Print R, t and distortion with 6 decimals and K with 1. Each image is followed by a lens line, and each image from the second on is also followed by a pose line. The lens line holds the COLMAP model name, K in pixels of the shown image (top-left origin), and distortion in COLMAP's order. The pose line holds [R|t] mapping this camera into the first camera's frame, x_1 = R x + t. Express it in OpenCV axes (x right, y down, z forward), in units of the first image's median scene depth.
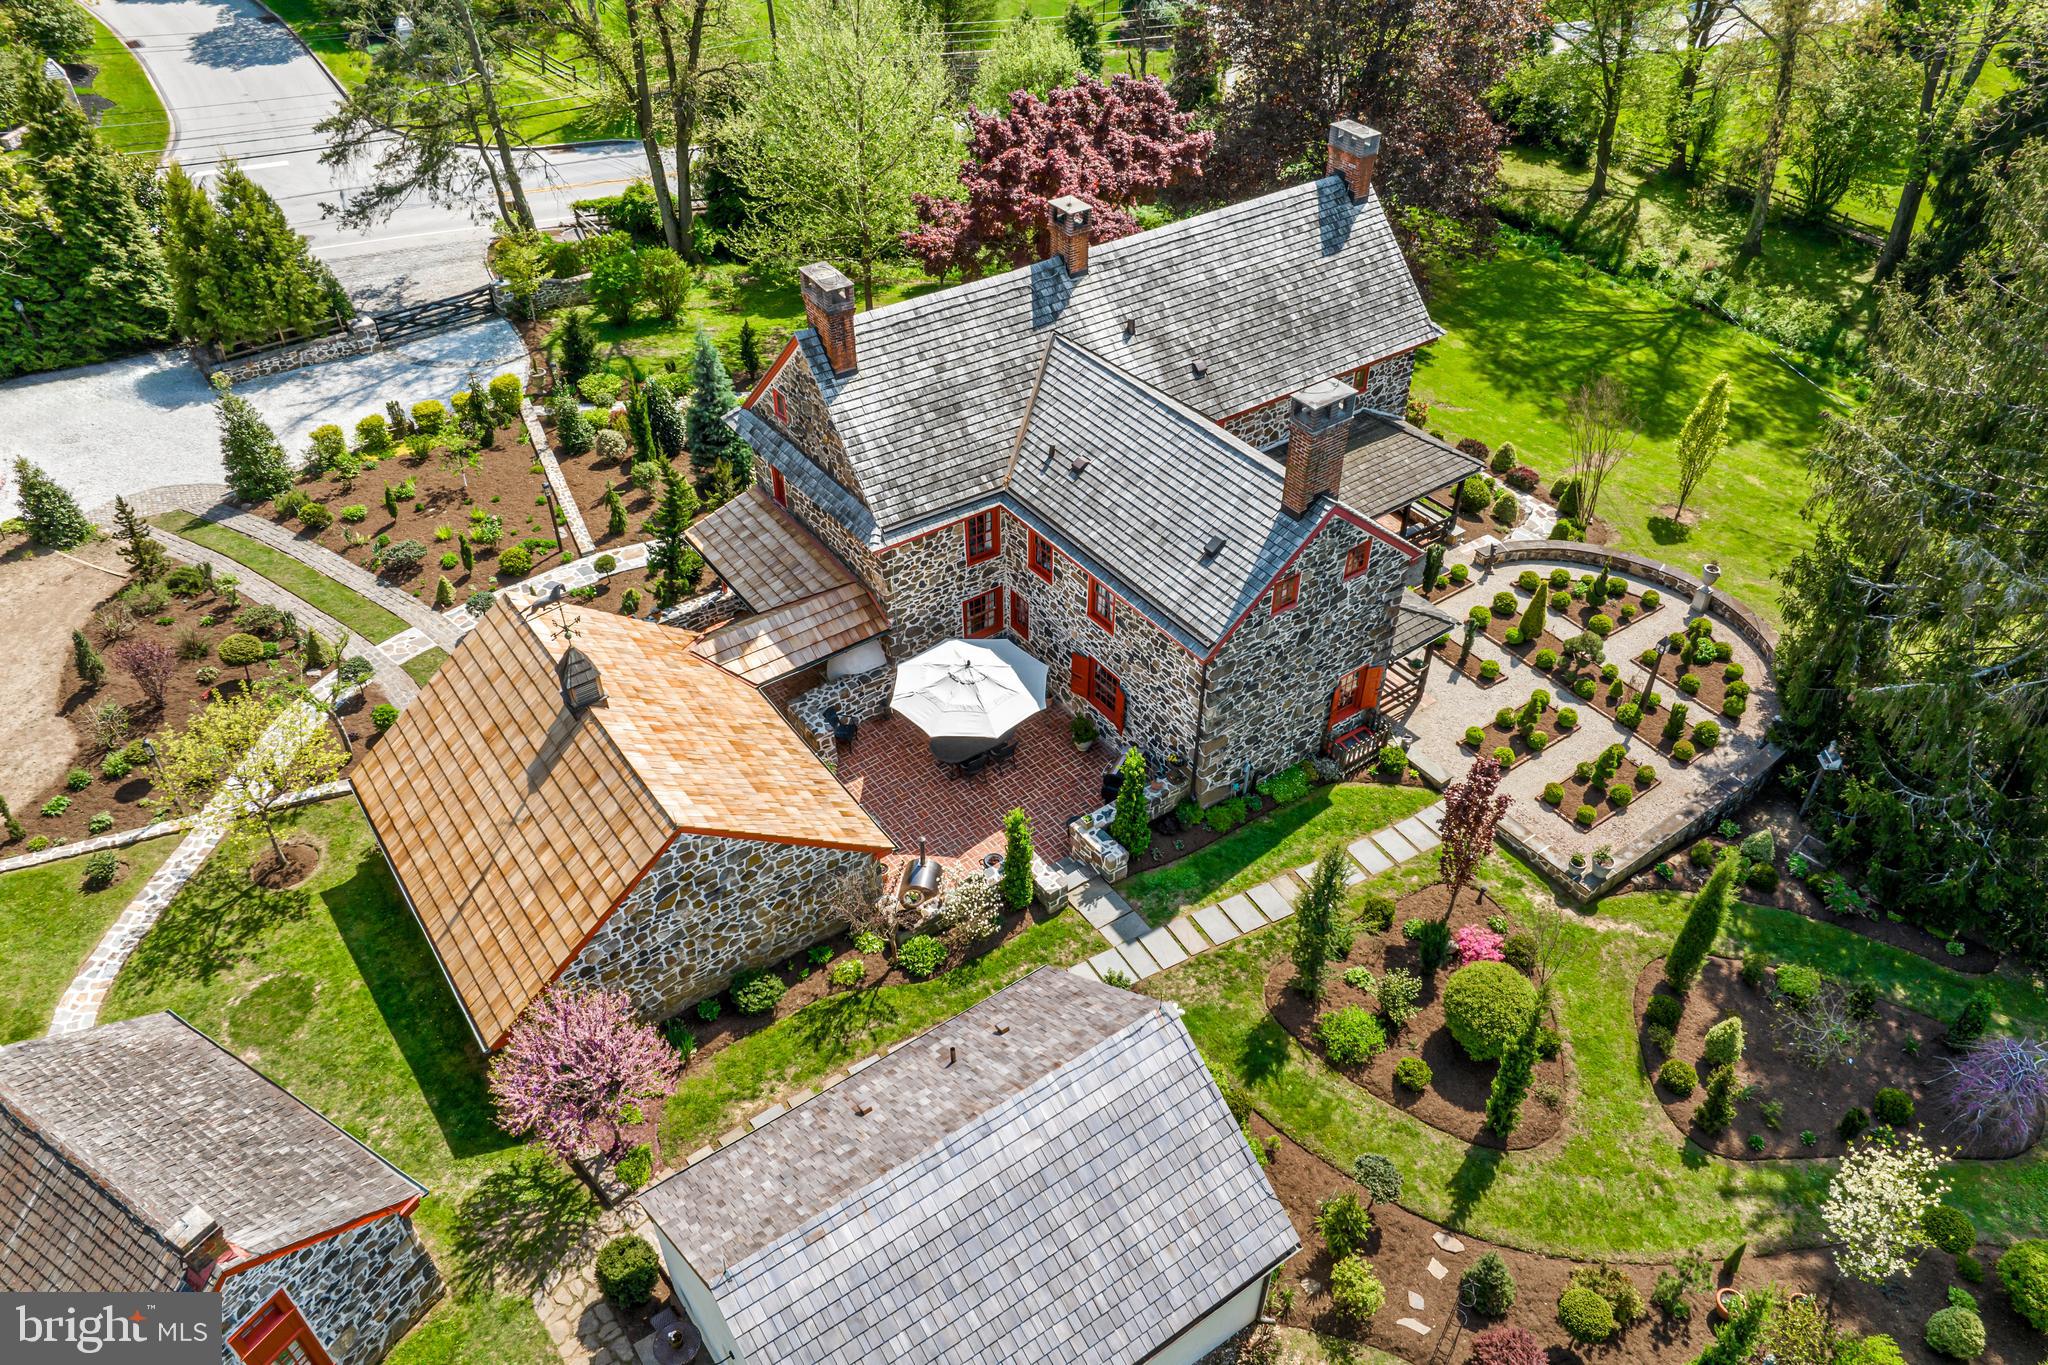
lens RADIAL K [[1437.5, 0, 1034.2], [0, 1437.5, 681.3], [0, 0, 1]] dist [-0.032723, -0.002608]
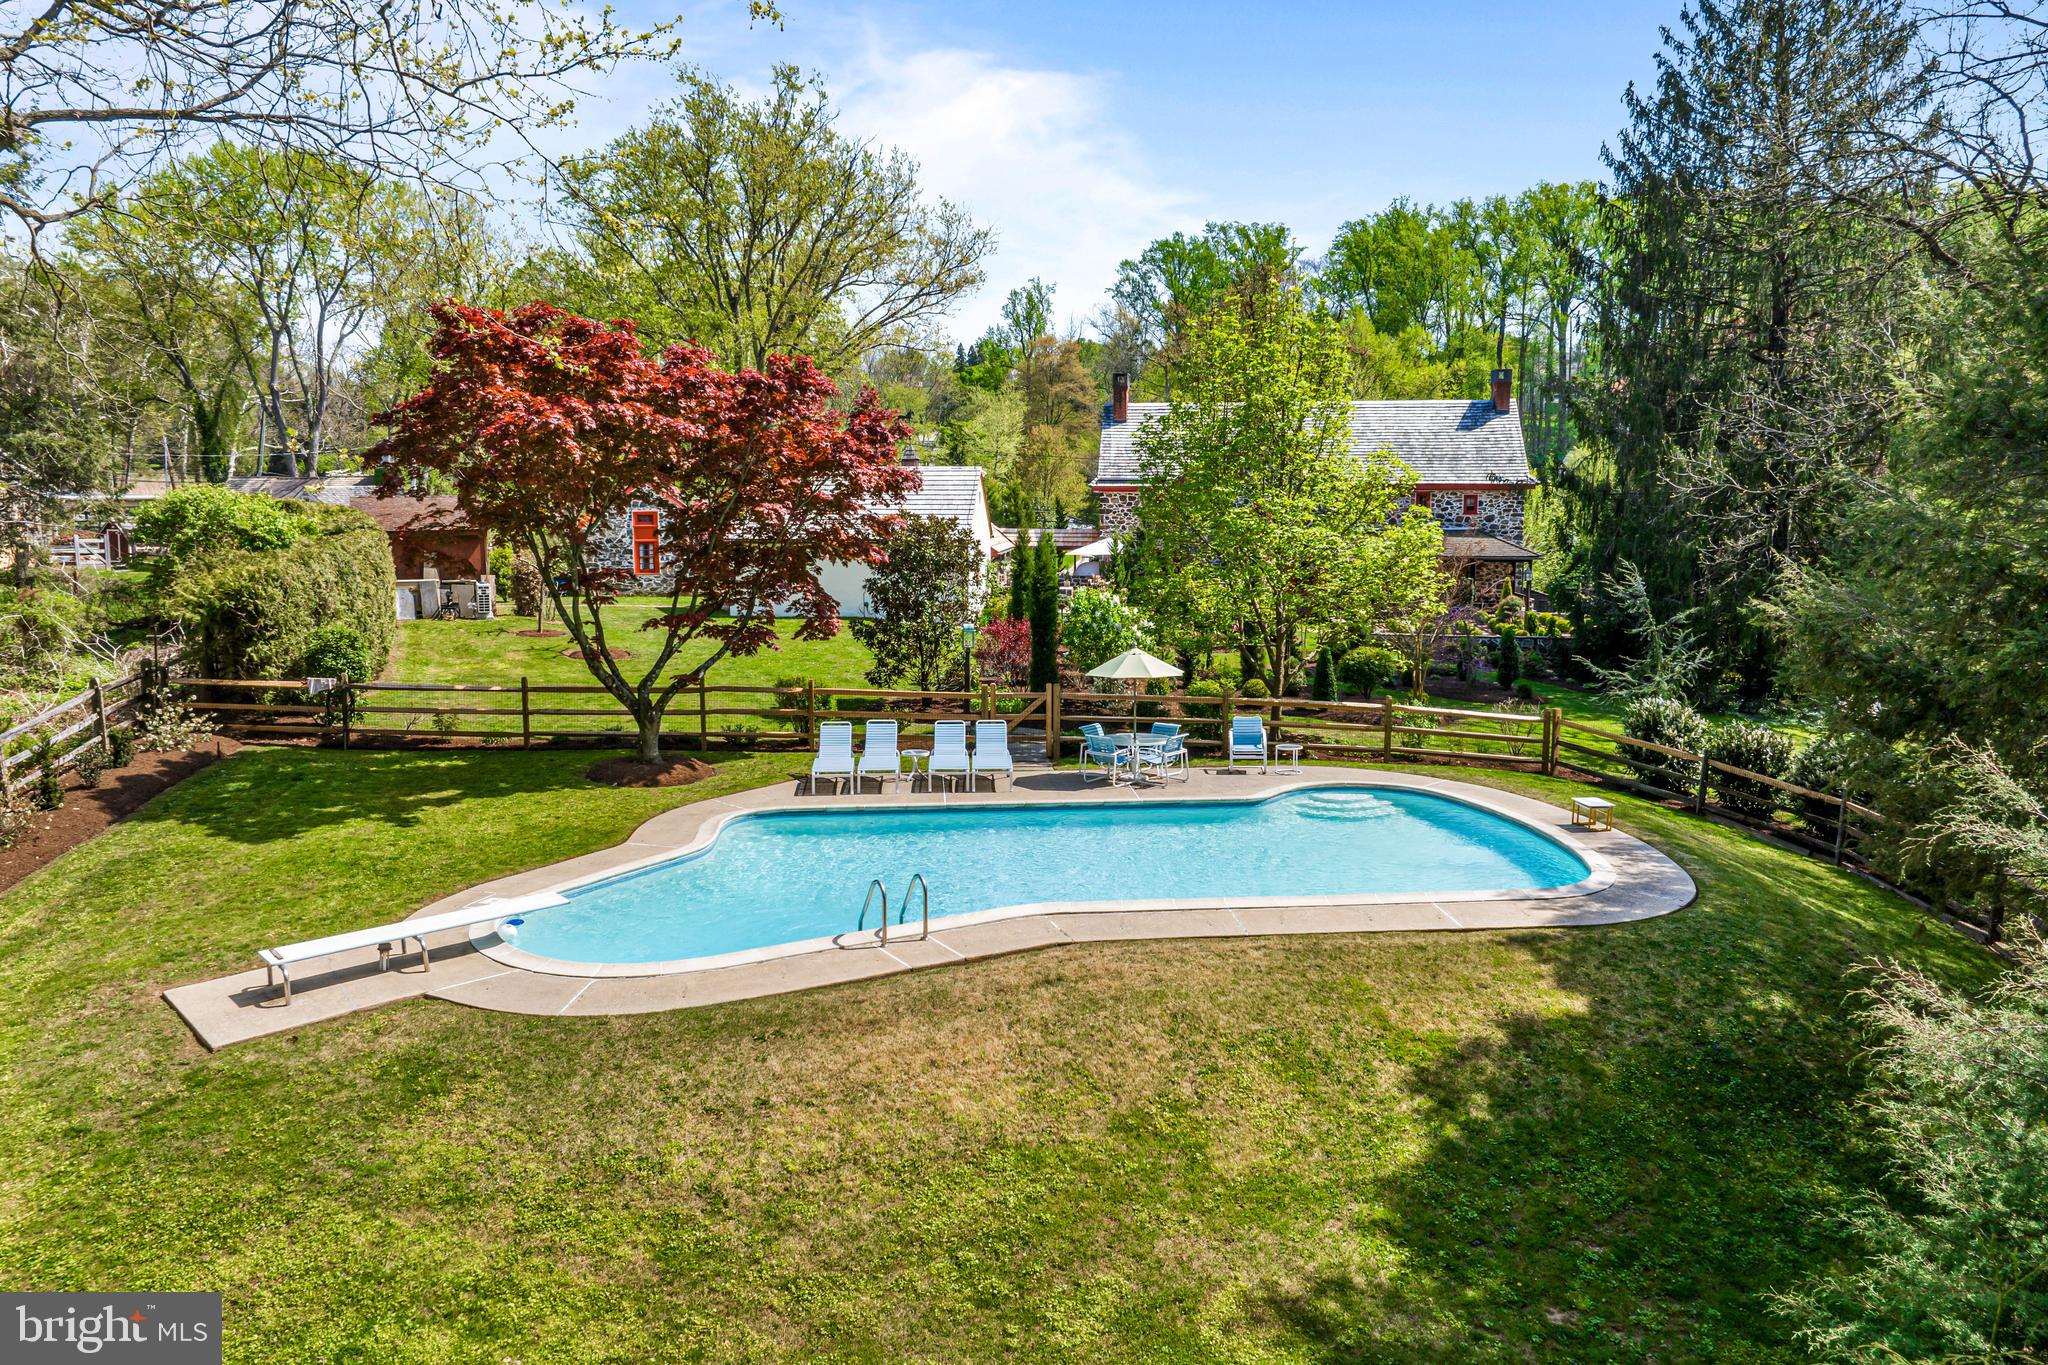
lens RADIAL K [[1441.1, 0, 1033.0], [0, 1441.1, 681.9], [0, 0, 1]] dist [-0.025188, -0.019784]
pose [[0.761079, 0.078919, -0.643841, 0.918991], [-0.412183, 0.825255, -0.386082, 0.758295], [0.500864, 0.559219, 0.660613, -0.124352]]
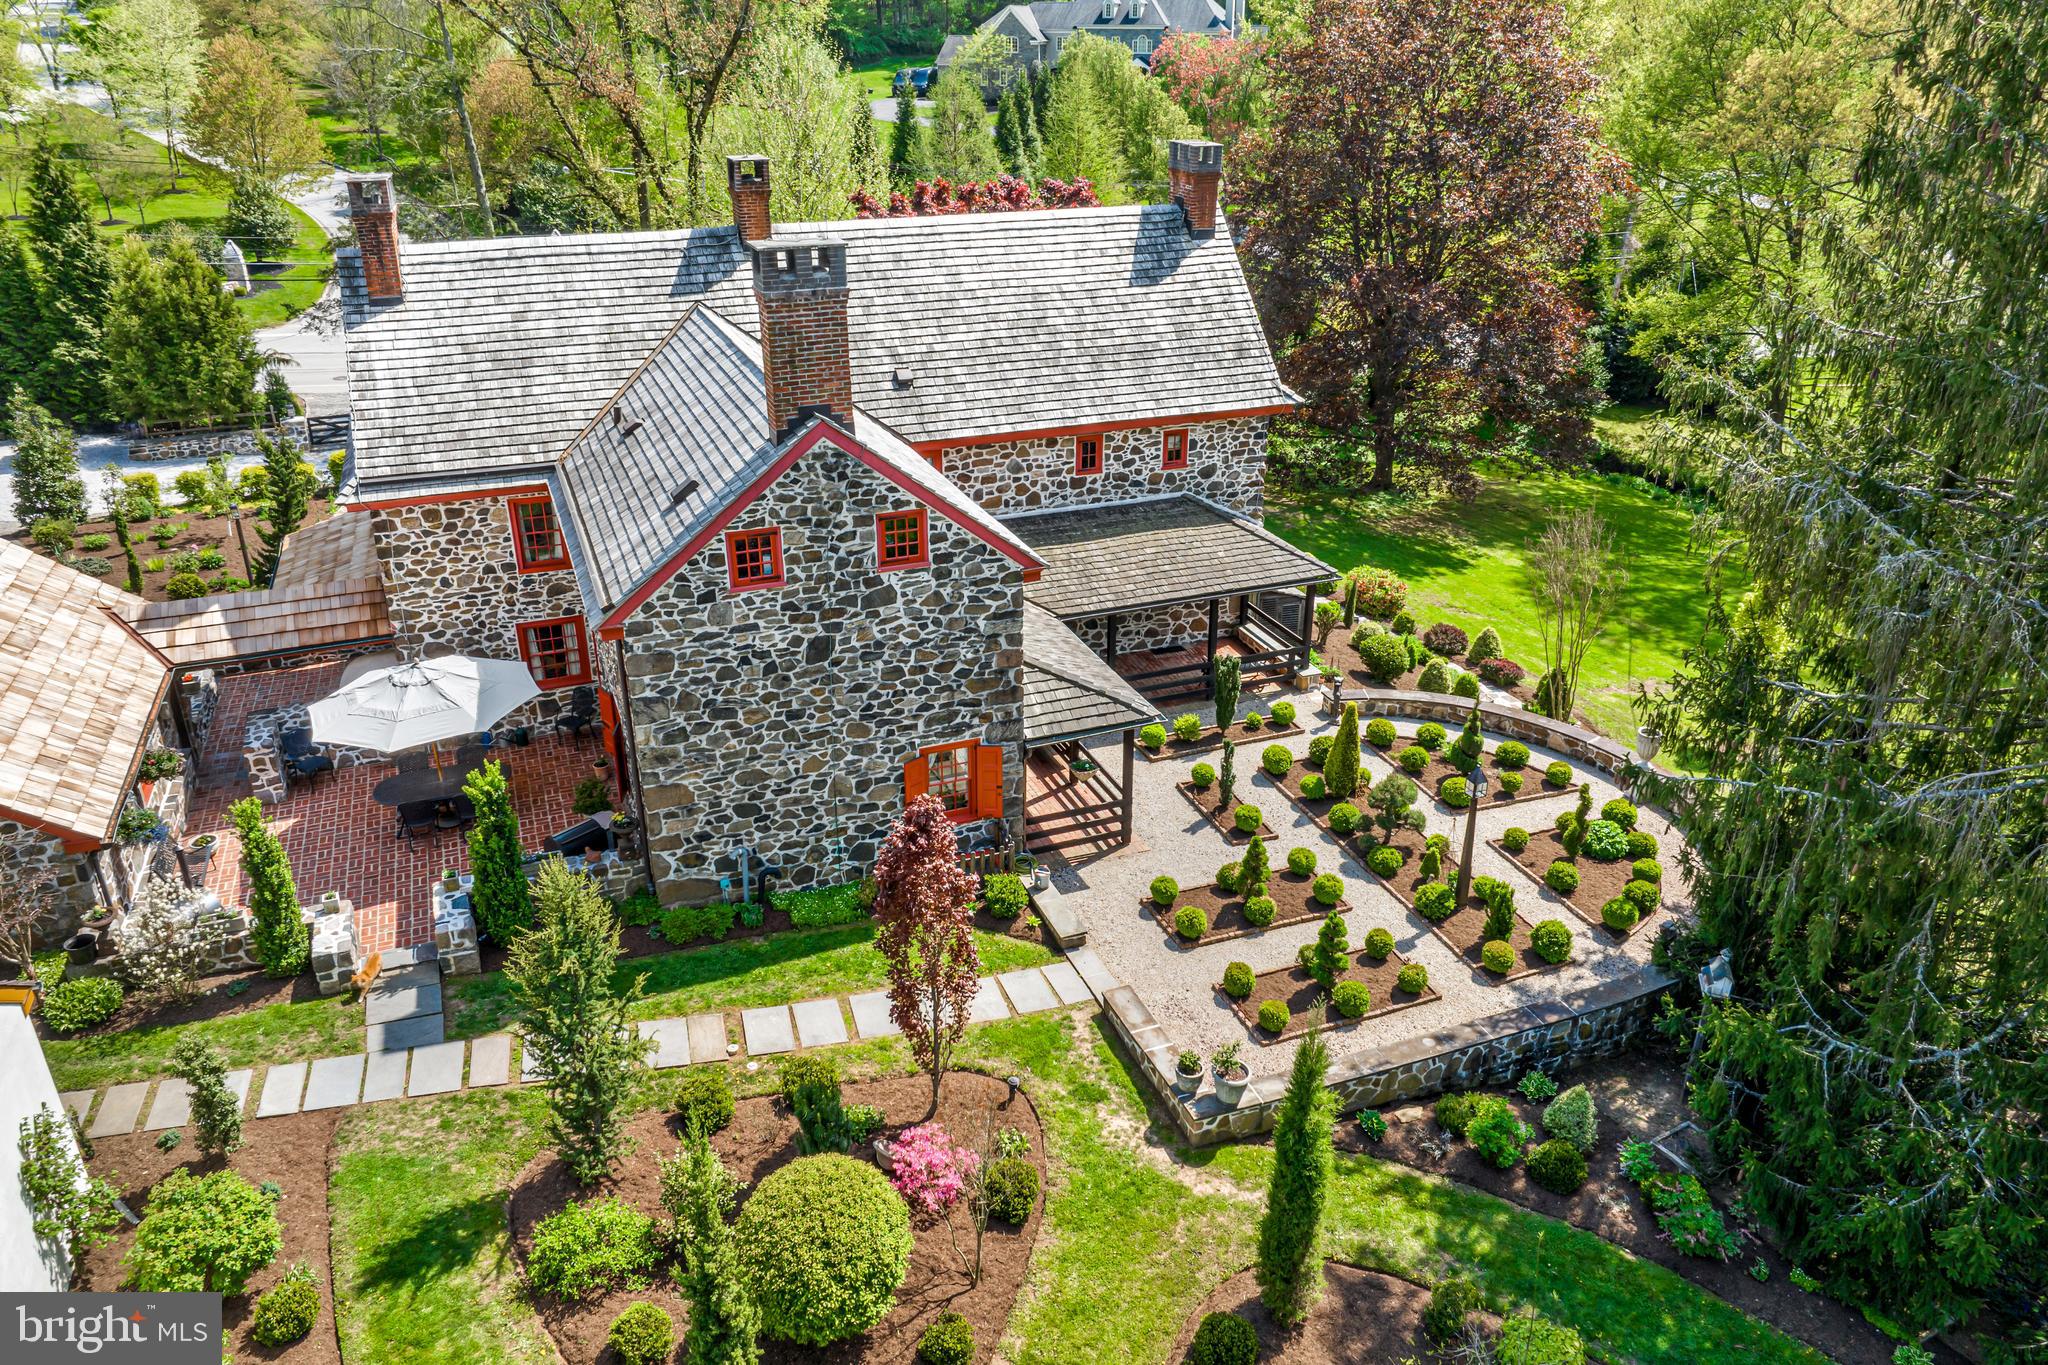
lens RADIAL K [[1441.1, 0, 1033.0], [0, 1441.1, 681.9], [0, 0, 1]] dist [-0.025188, -0.019784]
pose [[0.969175, 0.101190, -0.224633, 0.359803], [-0.155820, 0.958003, -0.240730, 0.105233], [0.190839, 0.268312, 0.944240, 0.330352]]
